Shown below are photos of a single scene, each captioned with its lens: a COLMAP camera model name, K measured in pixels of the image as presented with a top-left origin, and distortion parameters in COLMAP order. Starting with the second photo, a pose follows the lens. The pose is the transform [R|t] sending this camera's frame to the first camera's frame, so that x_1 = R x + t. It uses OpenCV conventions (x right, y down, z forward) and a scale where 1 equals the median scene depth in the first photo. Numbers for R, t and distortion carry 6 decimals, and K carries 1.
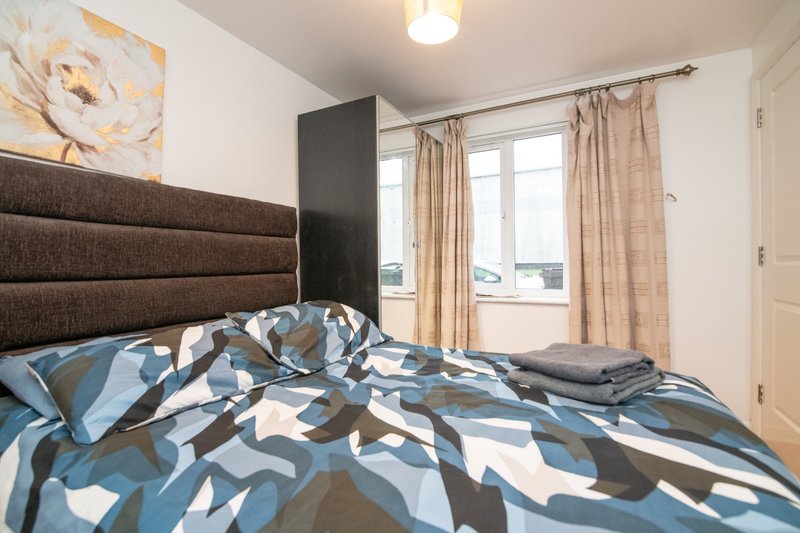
lens RADIAL K [[366.3, 0, 408.0], [0, 366.3, 262.7], [0, 0, 1]] dist [-0.023012, 0.000909]
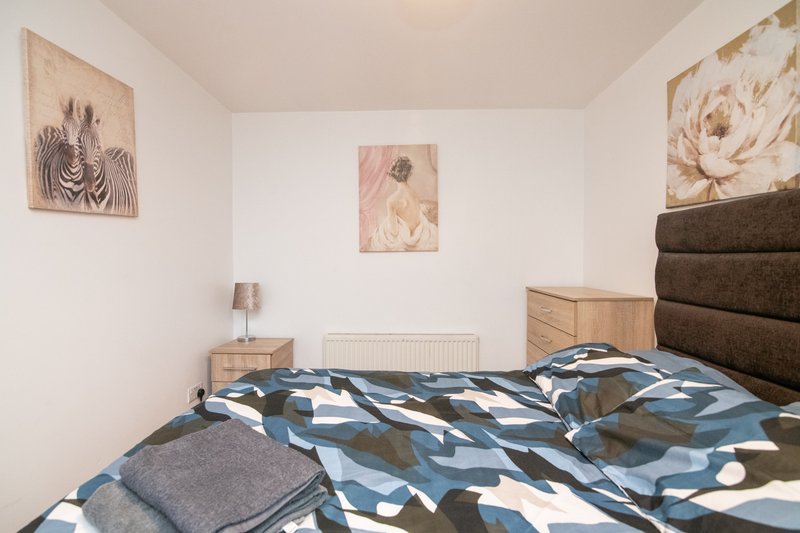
lens RADIAL K [[366.3, 0, 404.4], [0, 366.3, 262.2], [0, 0, 1]] dist [-0.023012, 0.000909]
pose [[-0.901352, 0.016162, -0.432786, 0.433153], [0.012321, 0.999856, 0.011680, -0.115318], [0.432913, 0.005195, -0.901421, 1.693964]]
